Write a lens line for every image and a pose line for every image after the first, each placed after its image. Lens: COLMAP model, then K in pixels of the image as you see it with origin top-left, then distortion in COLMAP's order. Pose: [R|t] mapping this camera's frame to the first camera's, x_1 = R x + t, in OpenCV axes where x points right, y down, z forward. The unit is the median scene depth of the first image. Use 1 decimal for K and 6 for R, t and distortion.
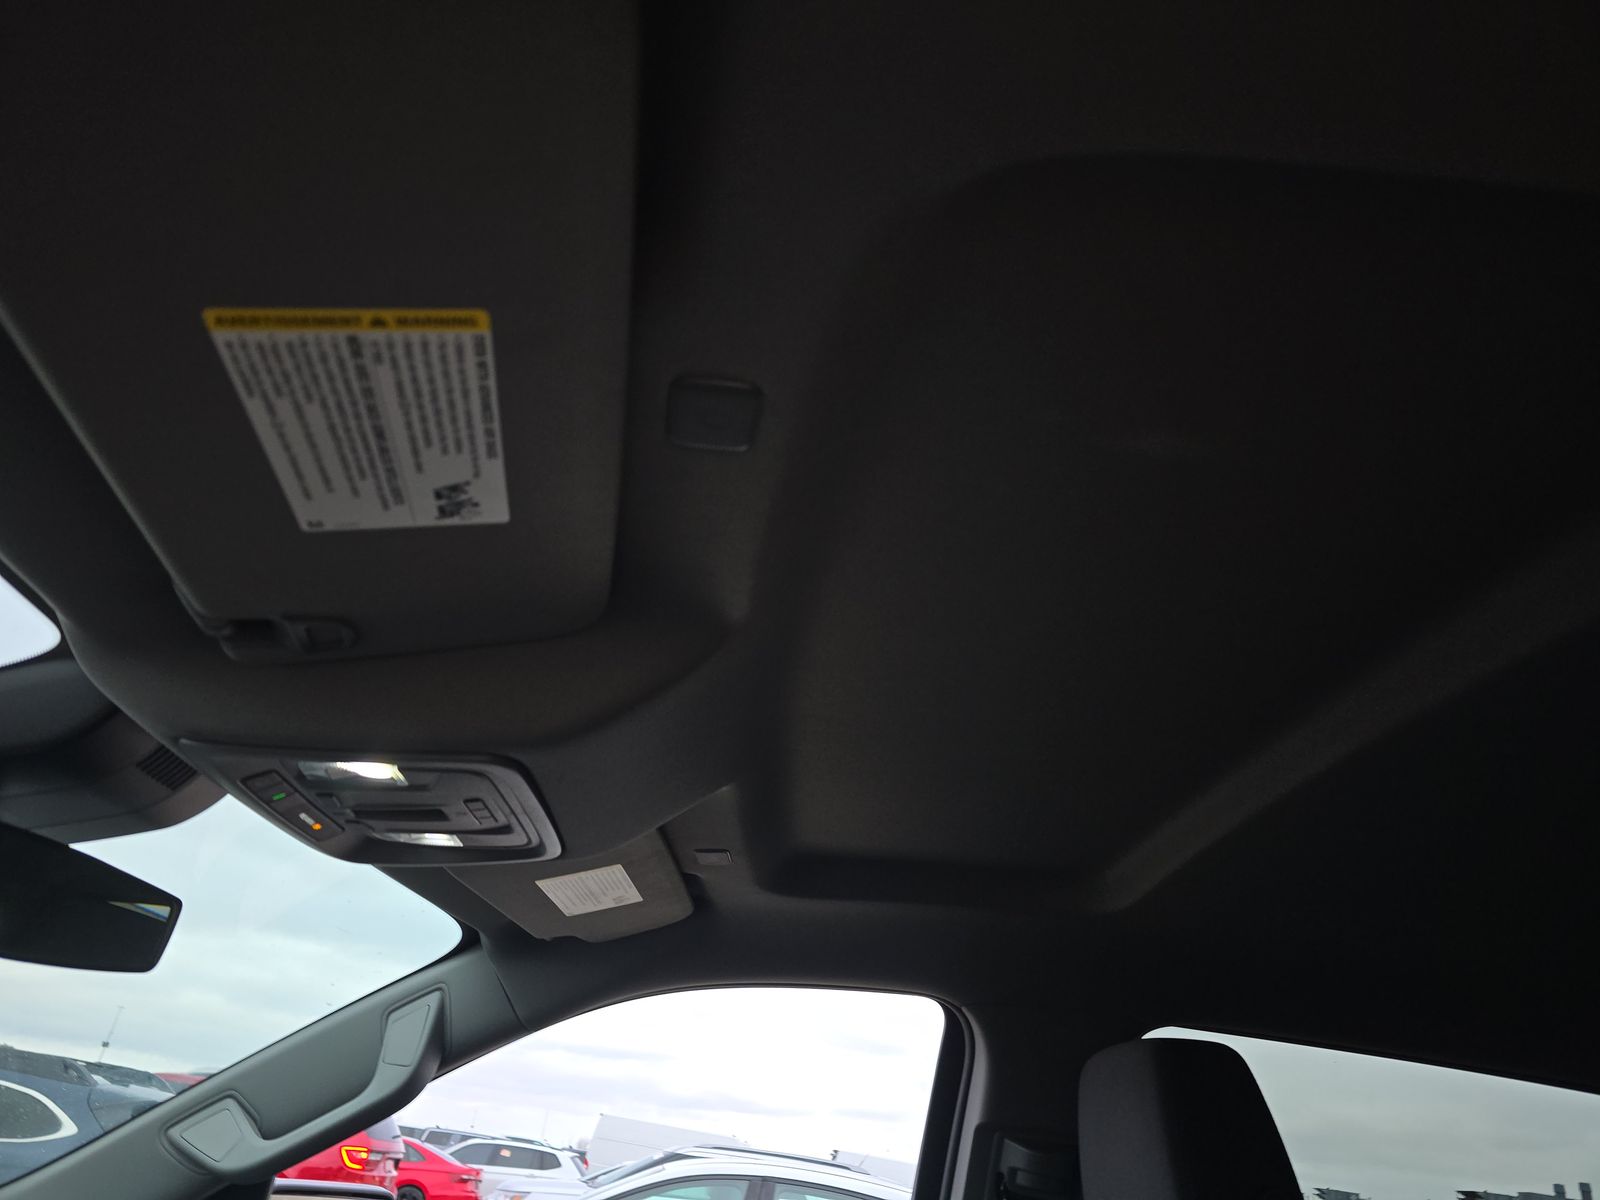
lens RADIAL K [[1064.9, 0, 795.2], [0, 1064.9, 584.5], [0, 0, 1]] dist [0.087308, -0.089890]
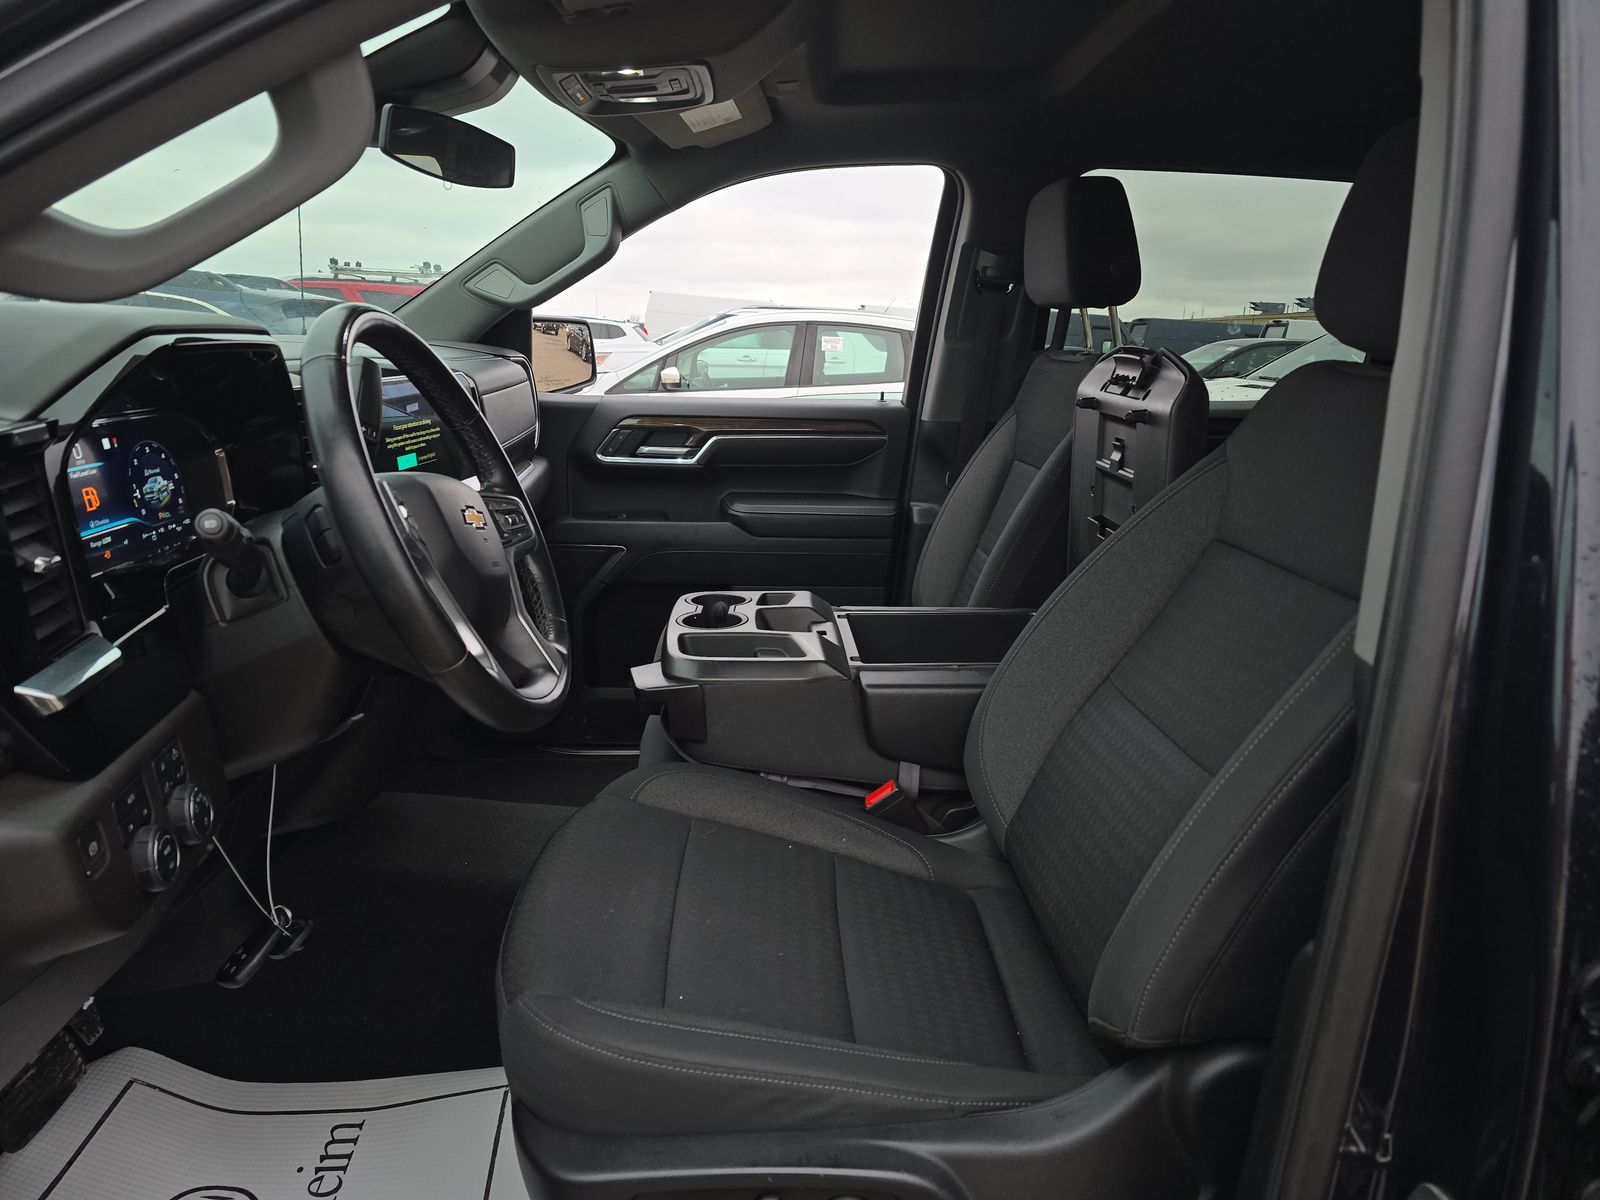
lens RADIAL K [[1064.9, 0, 795.2], [0, 1064.9, 584.5], [0, 0, 1]] dist [0.087308, -0.089890]
pose [[0.996596, -0.068169, -0.046354, -0.038683], [0.081701, 0.741848, 0.665572, -0.203777], [-0.010984, -0.667094, 0.744893, -0.519151]]
